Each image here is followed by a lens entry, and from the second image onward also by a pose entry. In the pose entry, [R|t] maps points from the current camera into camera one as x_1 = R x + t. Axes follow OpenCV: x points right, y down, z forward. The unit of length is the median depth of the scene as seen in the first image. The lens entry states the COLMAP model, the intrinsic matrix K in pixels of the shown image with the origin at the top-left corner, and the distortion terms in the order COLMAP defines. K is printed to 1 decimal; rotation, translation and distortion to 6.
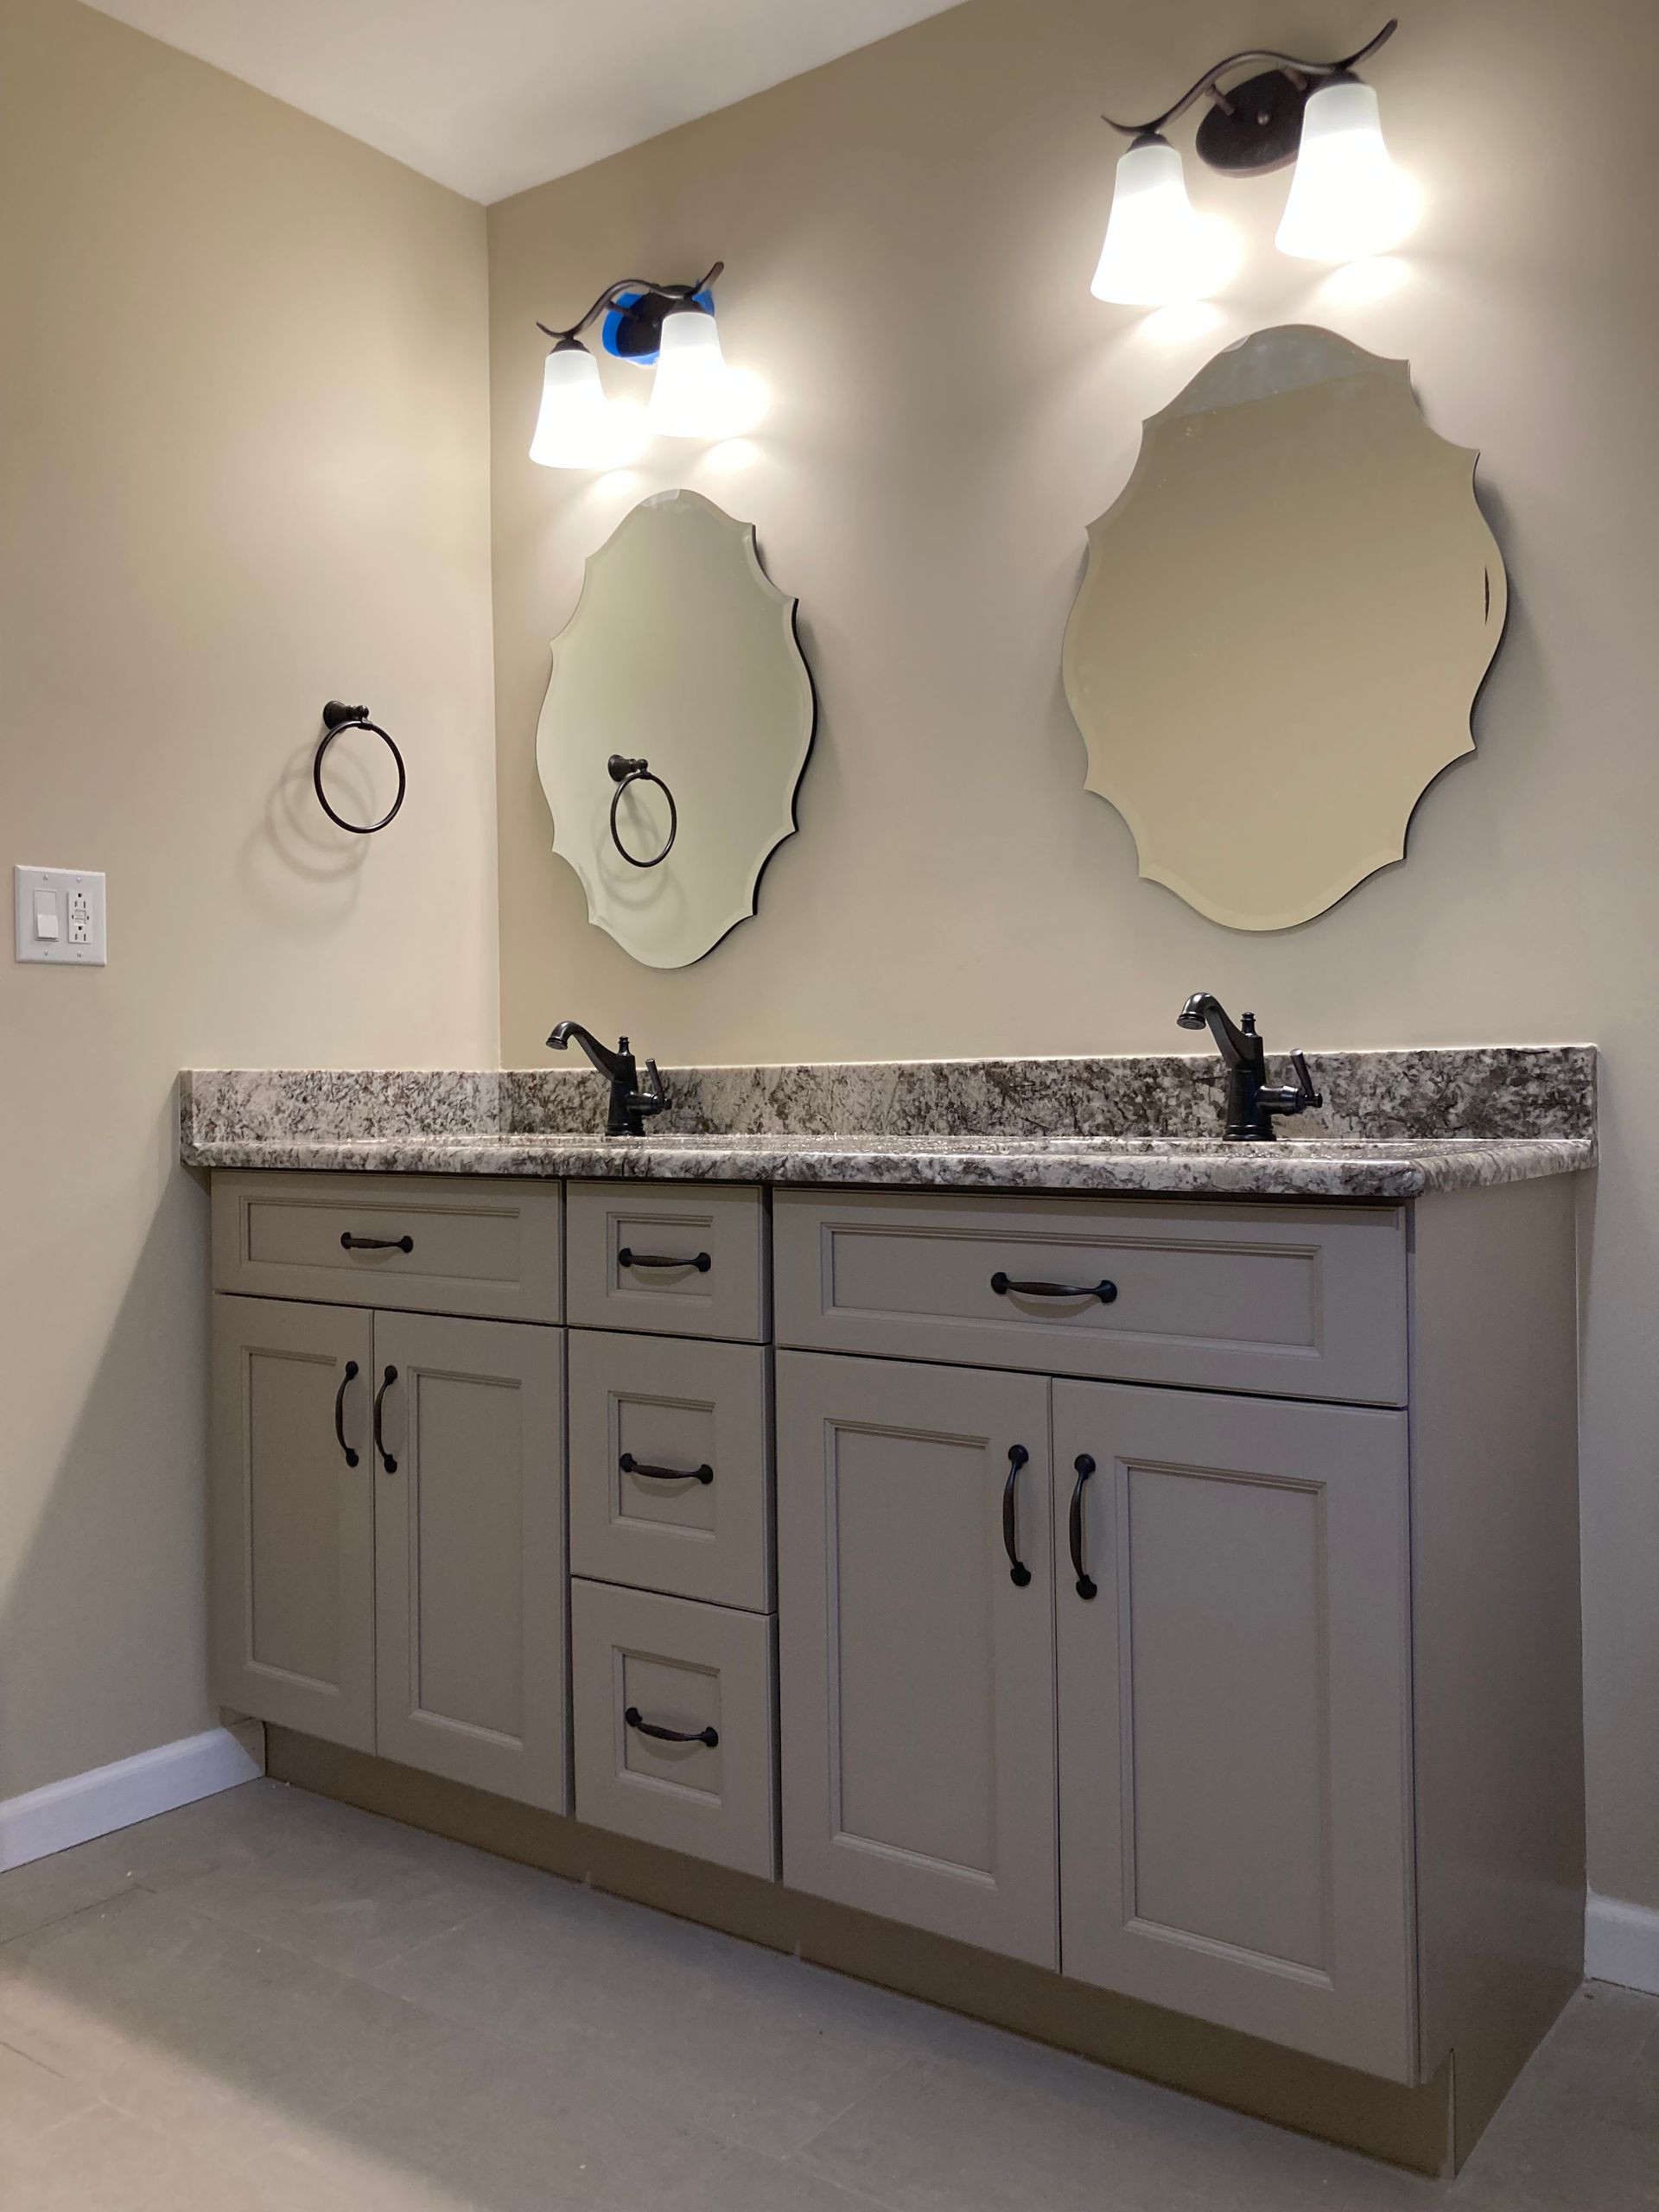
lens RADIAL K [[1835.6, 0, 829.5], [0, 1835.6, 1106.0], [0, 0, 1]] dist [0.142720, -0.180782]
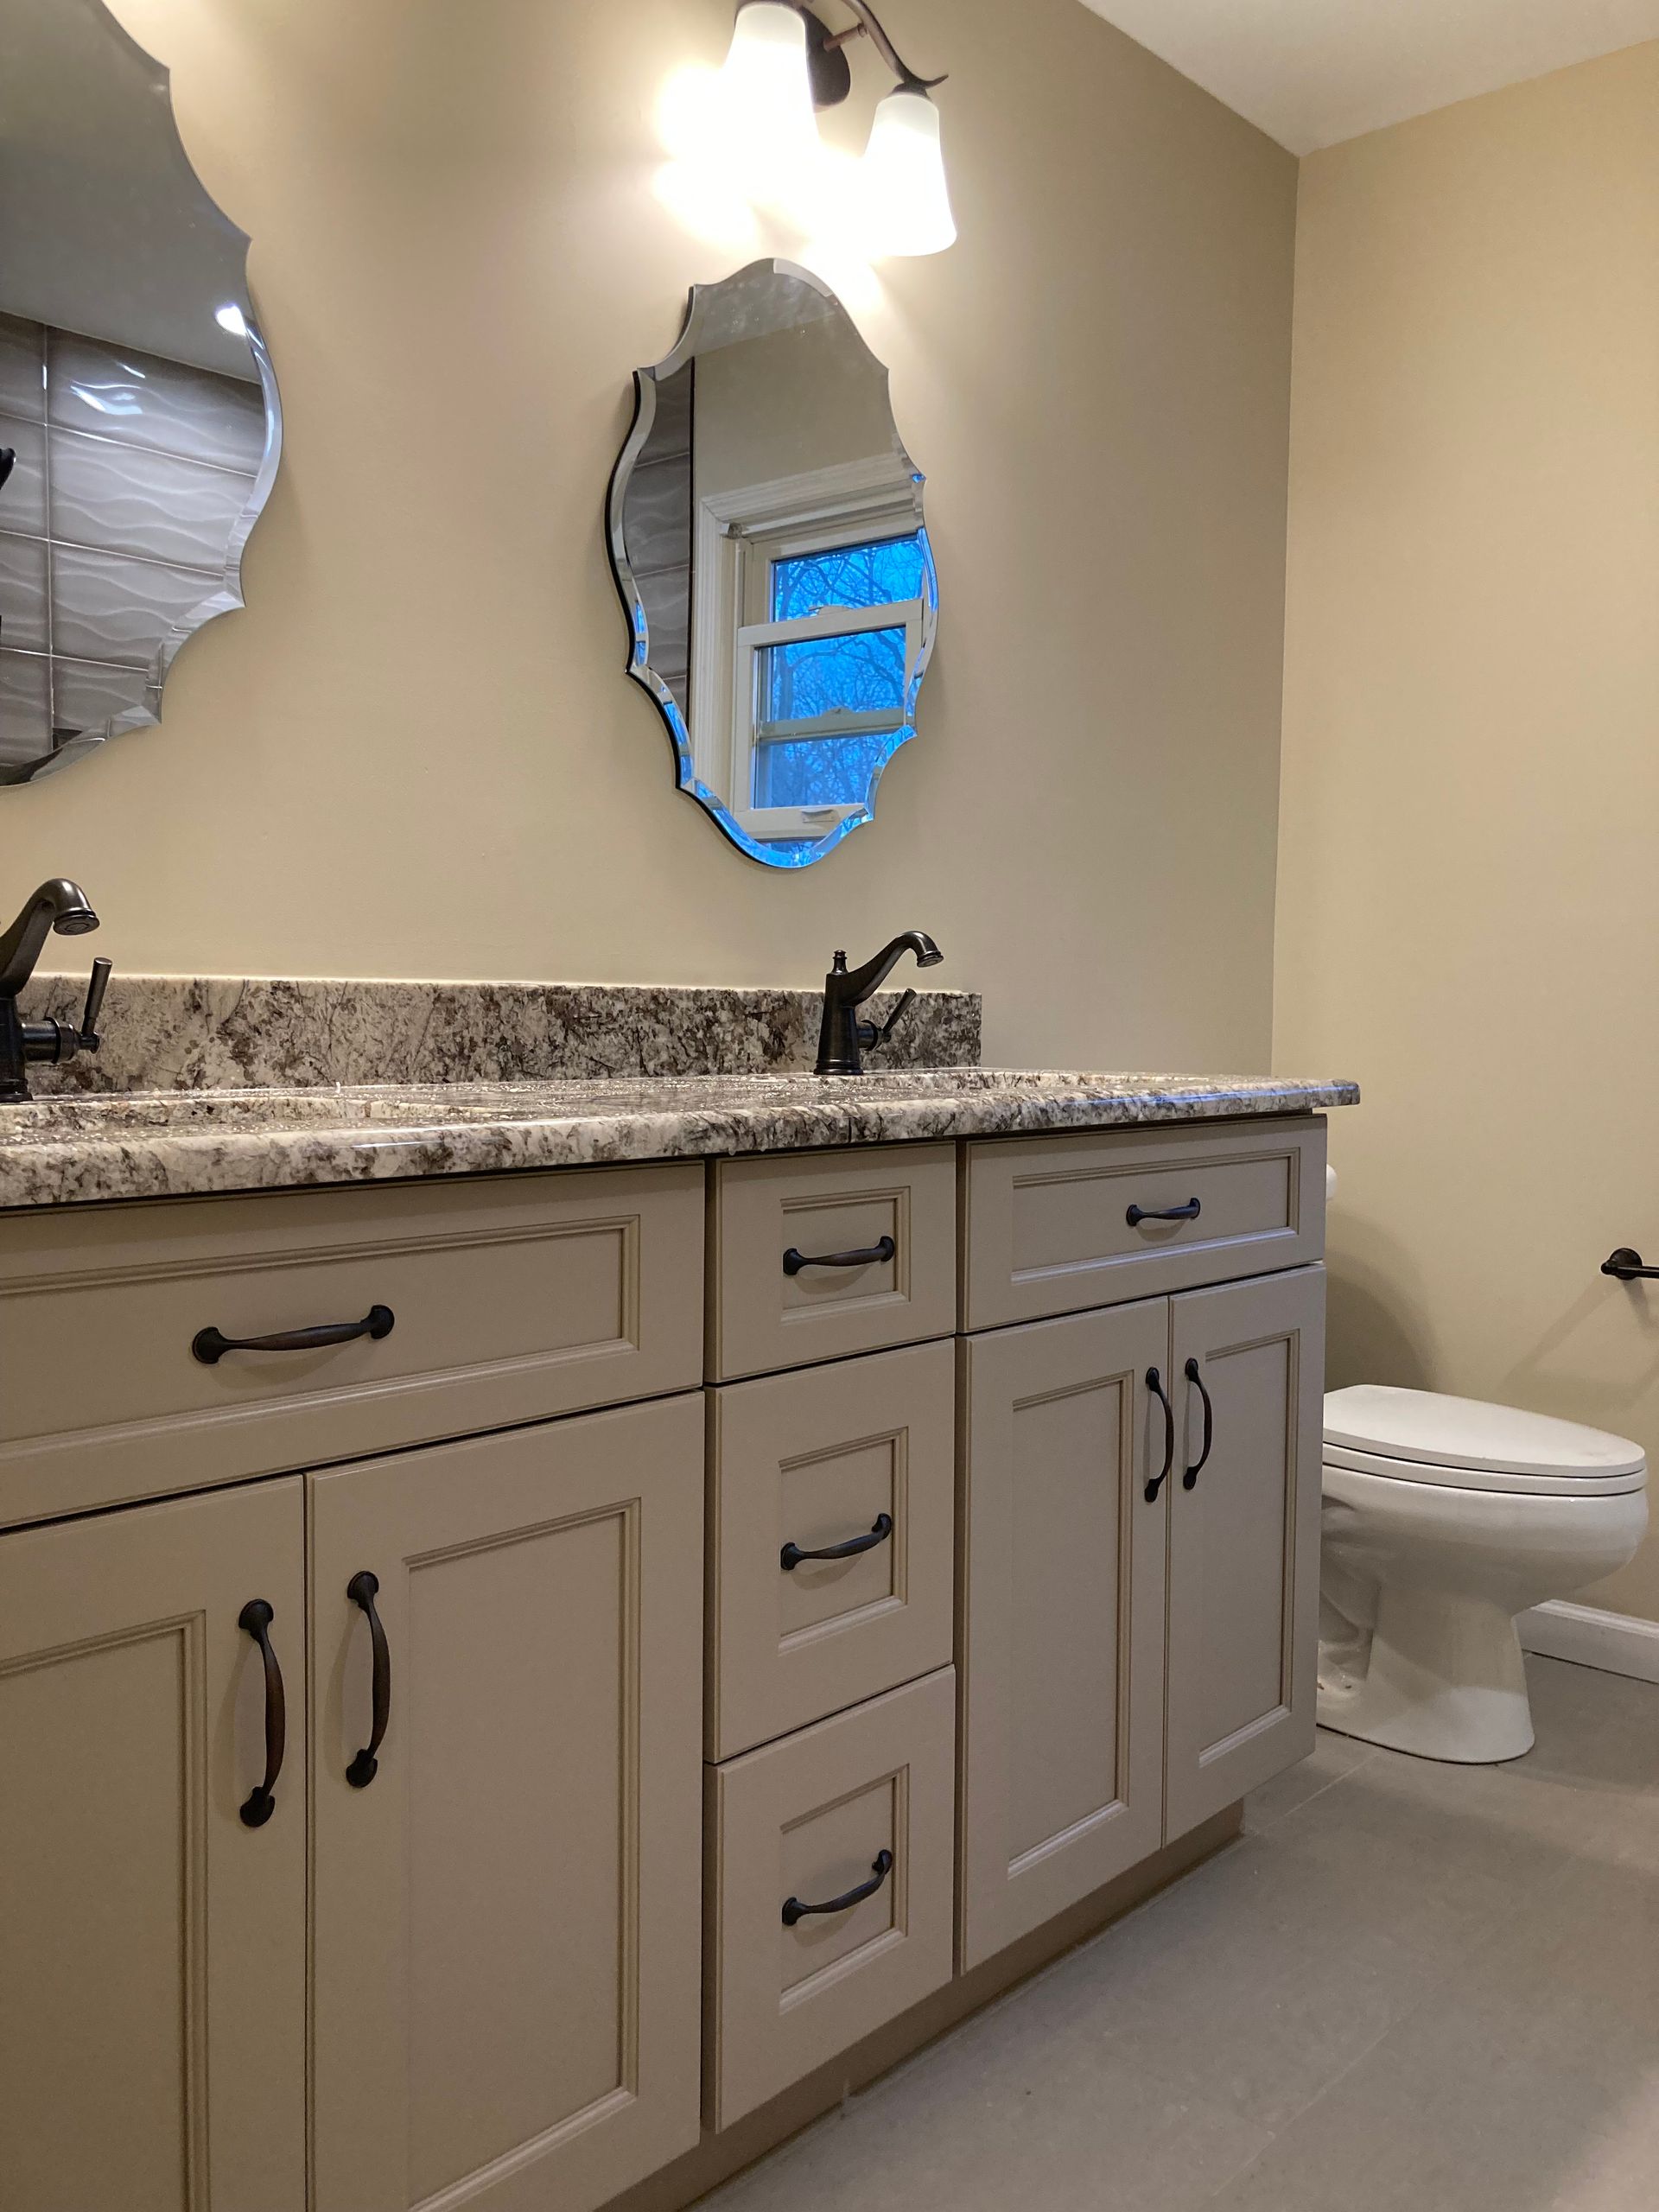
lens RADIAL K [[1835.6, 0, 829.5], [0, 1835.6, 1106.0], [0, 0, 1]] dist [0.142720, -0.180782]
pose [[0.069762, -0.037399, 0.996862, -0.723324], [0.002379, 0.999300, 0.037324, -0.001946], [-0.997561, -0.000232, 0.069802, 0.852014]]
